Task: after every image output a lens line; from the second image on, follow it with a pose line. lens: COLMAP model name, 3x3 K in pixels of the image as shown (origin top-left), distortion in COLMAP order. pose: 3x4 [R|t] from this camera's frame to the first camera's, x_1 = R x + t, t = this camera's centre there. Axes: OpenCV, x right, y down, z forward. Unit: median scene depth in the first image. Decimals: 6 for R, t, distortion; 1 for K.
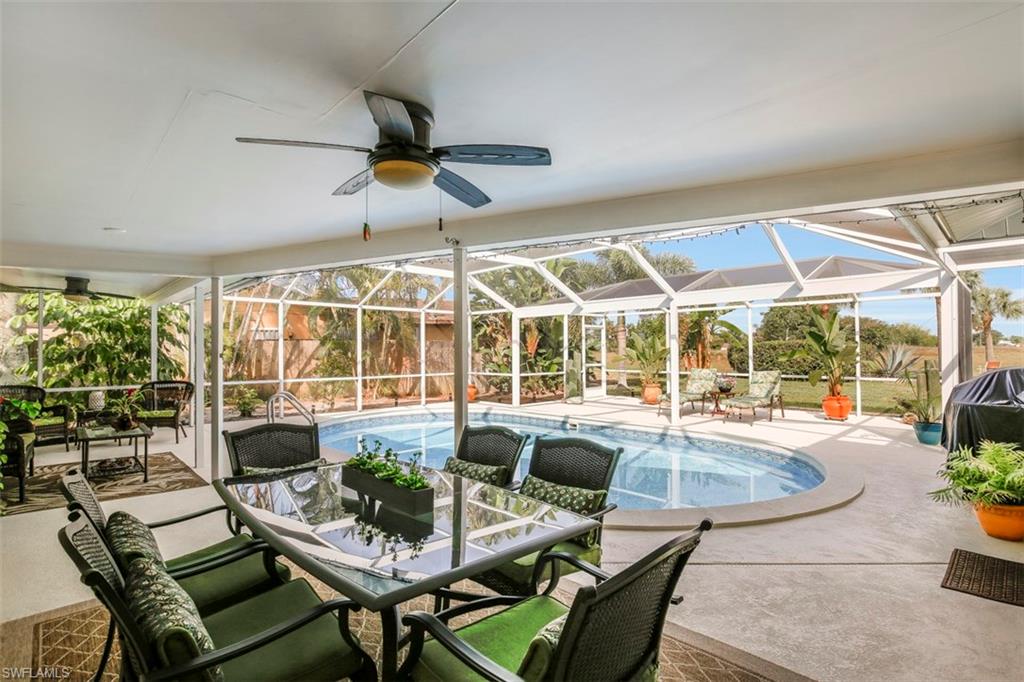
lens RADIAL K [[470.9, 0, 512.0], [0, 470.9, 341.0], [0, 0, 1]] dist [-0.002427, 0.000291]
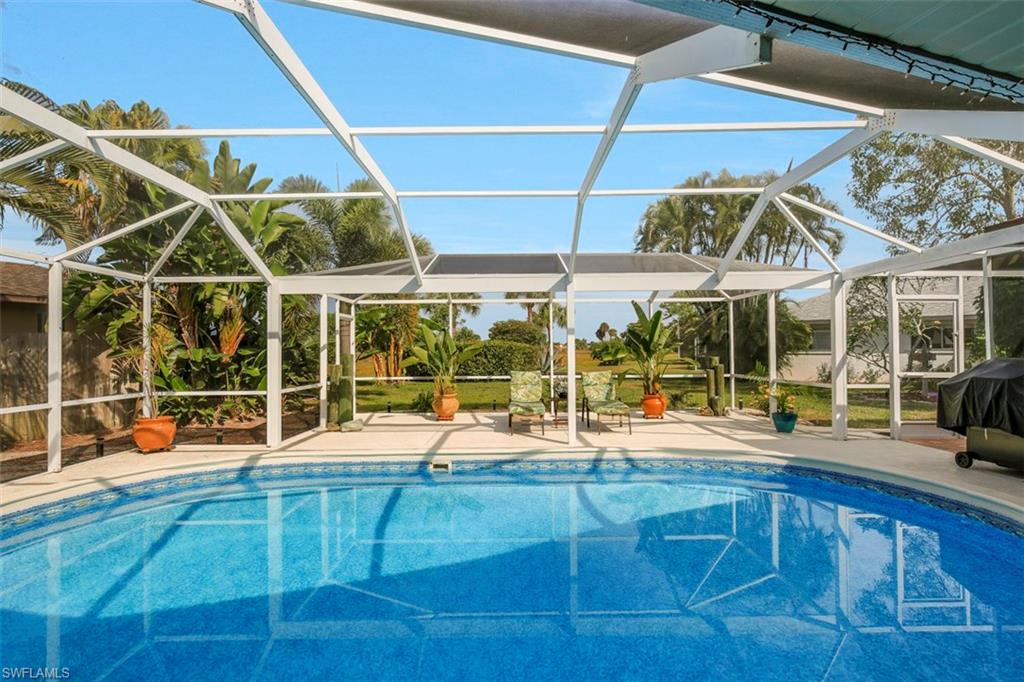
lens RADIAL K [[560.5, 0, 512.0], [0, 560.5, 341.0], [0, 0, 1]] dist [0.014657, 0.000428]
pose [[0.694275, 0.008386, 0.719661, -0.240608], [-0.011410, 0.999935, -0.000643, 0.006431], [-0.719619, -0.007765, 0.694326, 0.276121]]
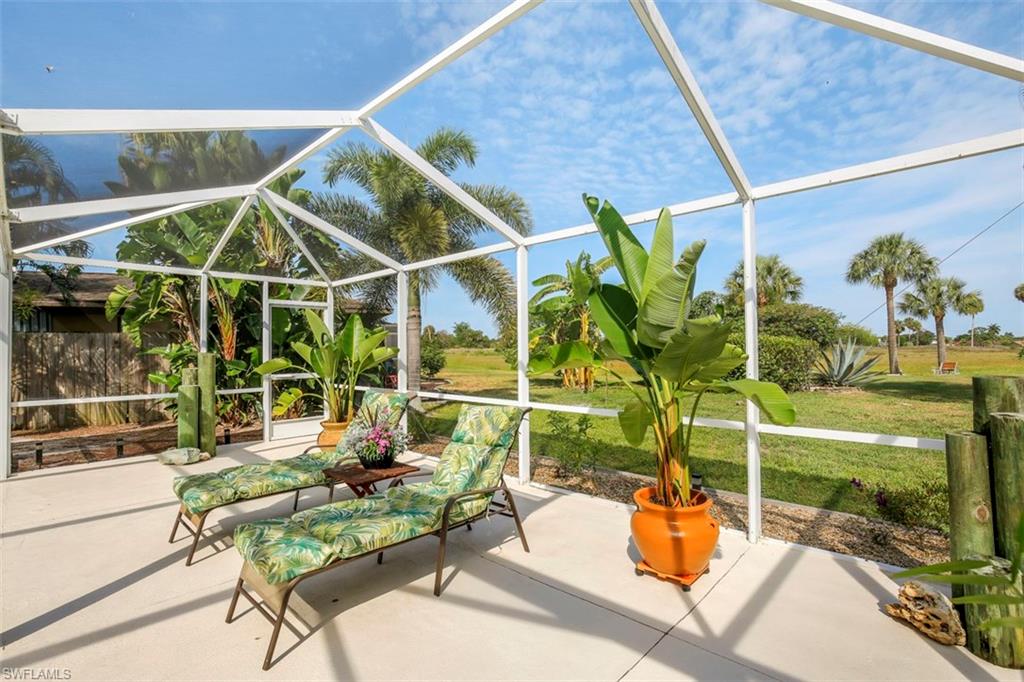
lens RADIAL K [[456.5, 0, 512.0], [0, 456.5, 341.0], [0, 0, 1]] dist [-0.013767, -0.000255]
pose [[0.998328, -0.001018, 0.057800, 0.389324], [0.001207, 0.999994, -0.003228, 0.013997], [-0.057797, 0.003292, 0.998323, 0.489751]]
